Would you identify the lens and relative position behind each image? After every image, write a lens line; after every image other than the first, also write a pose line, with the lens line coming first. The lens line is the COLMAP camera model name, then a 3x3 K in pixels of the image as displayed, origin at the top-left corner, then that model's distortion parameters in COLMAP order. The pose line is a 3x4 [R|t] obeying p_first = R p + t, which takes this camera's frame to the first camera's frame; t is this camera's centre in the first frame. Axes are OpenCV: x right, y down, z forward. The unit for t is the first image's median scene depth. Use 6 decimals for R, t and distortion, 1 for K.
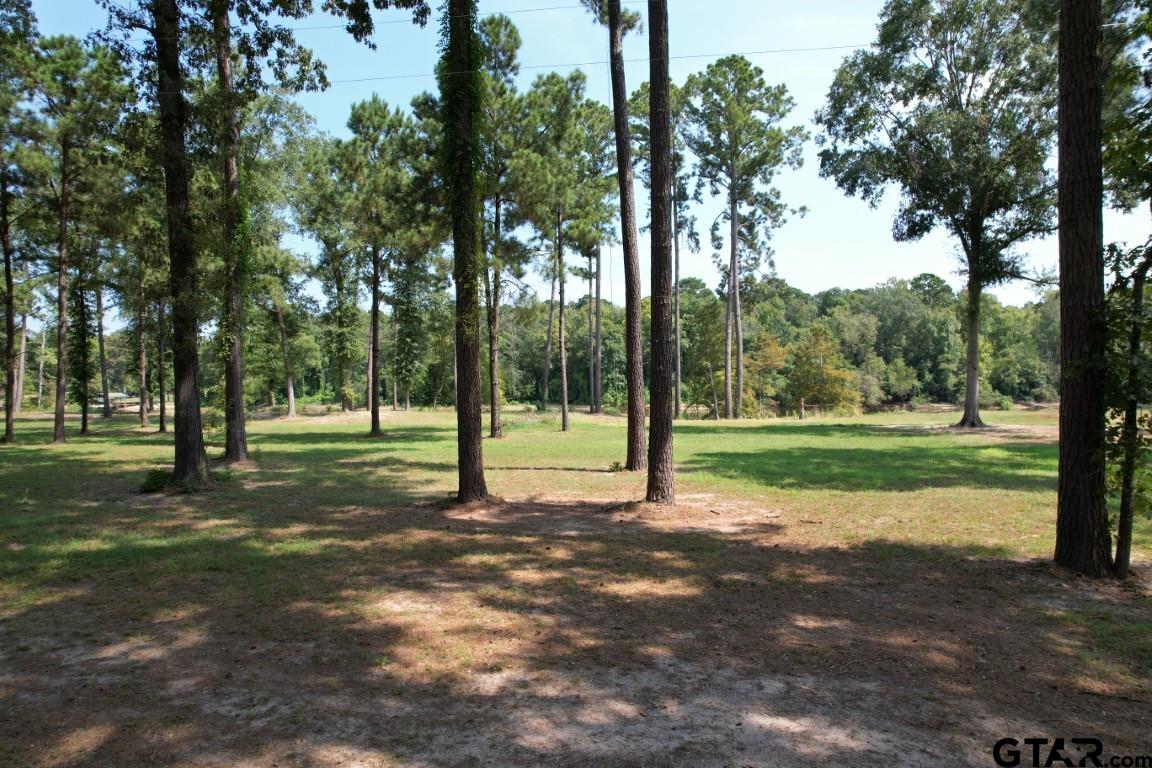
lens RADIAL K [[752.8, 0, 576.0], [0, 752.8, 384.0], [0, 0, 1]] dist [-0.002264, -0.000363]
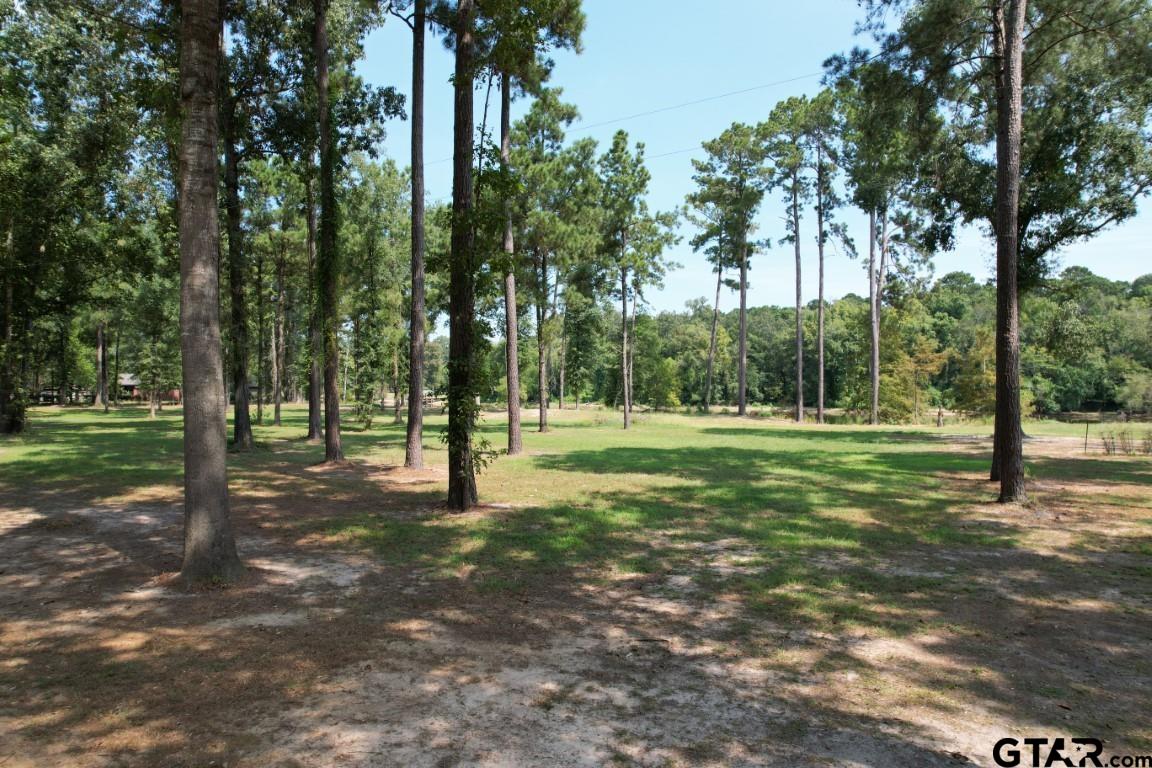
lens RADIAL K [[752.8, 0, 576.0], [0, 752.8, 384.0], [0, 0, 1]] dist [-0.002264, -0.000363]
pose [[0.917371, 0.007309, -0.397967, 0.225902], [-0.007250, 0.999972, 0.001653, -0.005622], [0.397968, 0.001369, 0.917398, -0.069230]]
